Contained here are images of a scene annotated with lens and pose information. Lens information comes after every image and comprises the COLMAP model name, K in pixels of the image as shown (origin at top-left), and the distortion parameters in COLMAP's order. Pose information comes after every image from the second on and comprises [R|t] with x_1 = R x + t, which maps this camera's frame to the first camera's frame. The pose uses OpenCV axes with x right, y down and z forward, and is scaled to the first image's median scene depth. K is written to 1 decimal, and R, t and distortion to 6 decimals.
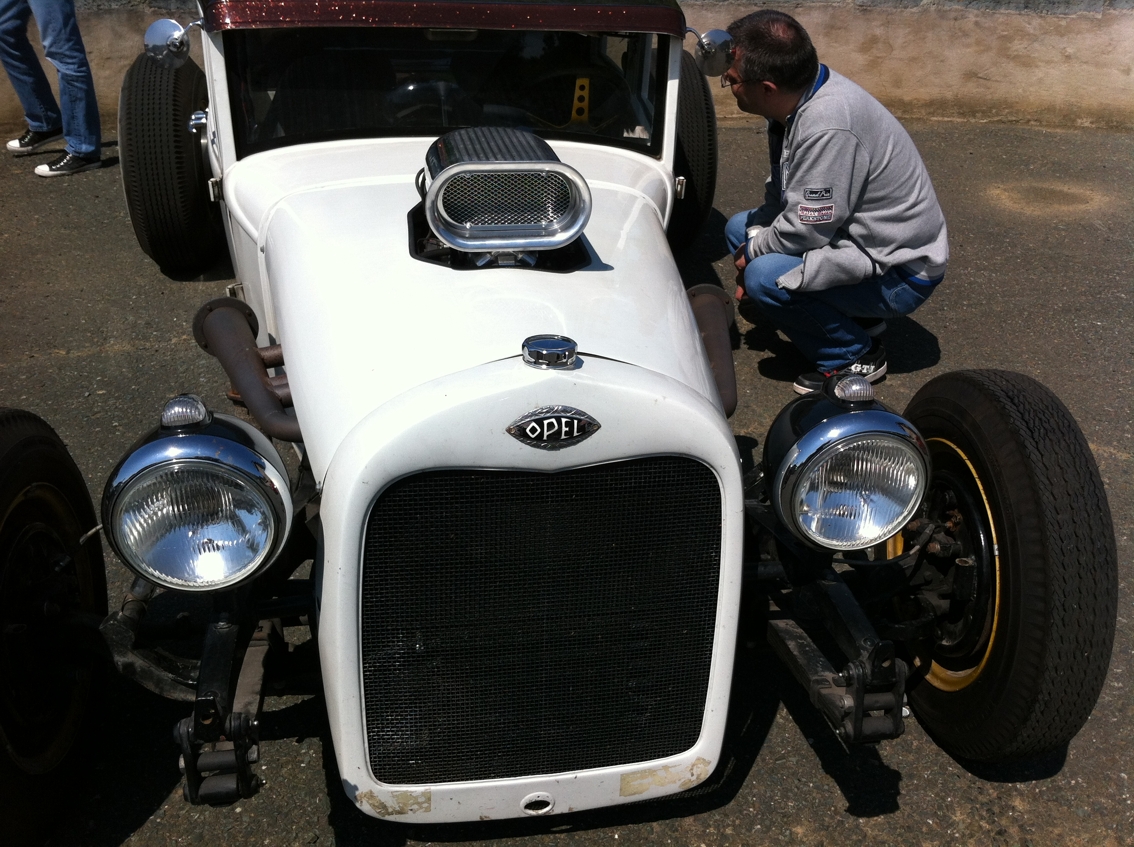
lens RADIAL K [[1181.4, 0, 568.7], [0, 1181.4, 378.5], [0, 0, 1]] dist [-0.061273, -0.003270]
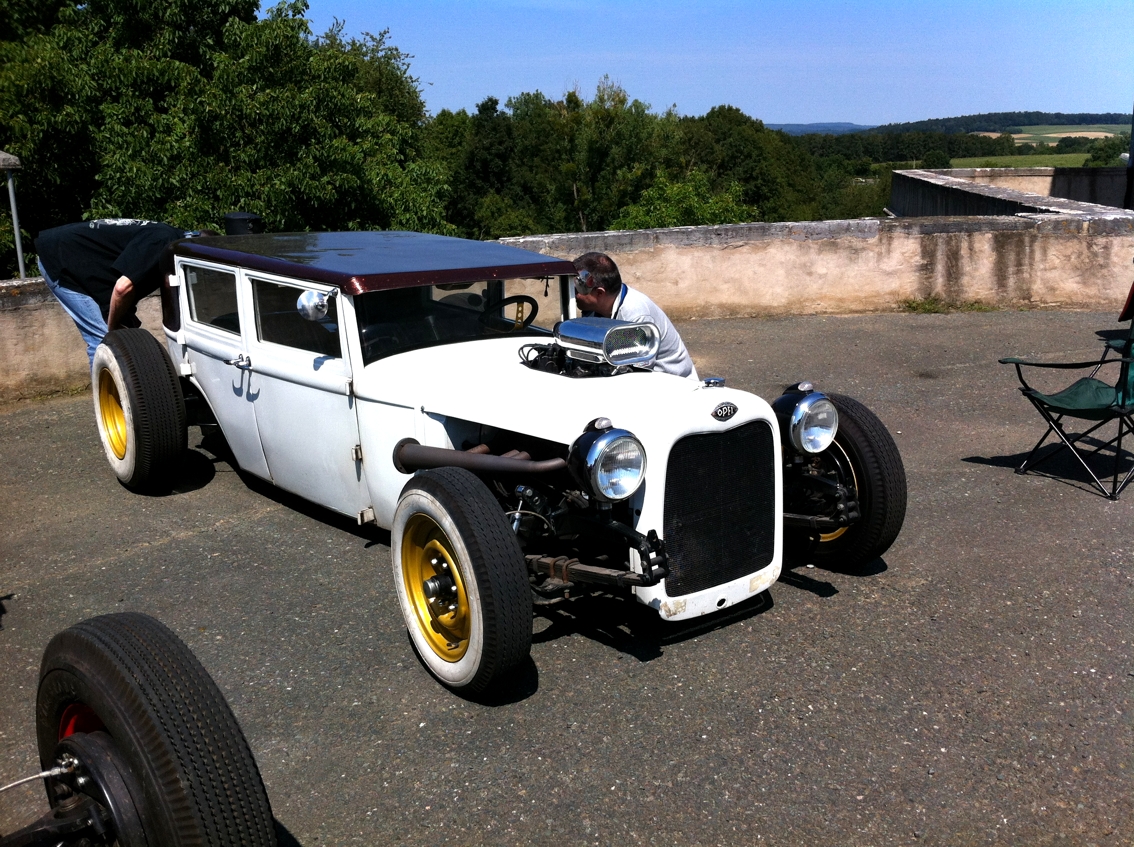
lens RADIAL K [[1133.7, 0, 570.8], [0, 1133.7, 426.2], [0, 0, 1]] dist [0.121069, -0.381505]
pose [[0.887724, -0.152254, 0.434471, -0.979563], [0.226869, 0.965861, -0.125073, 0.217395], [-0.400595, 0.209598, 0.891960, -0.711017]]
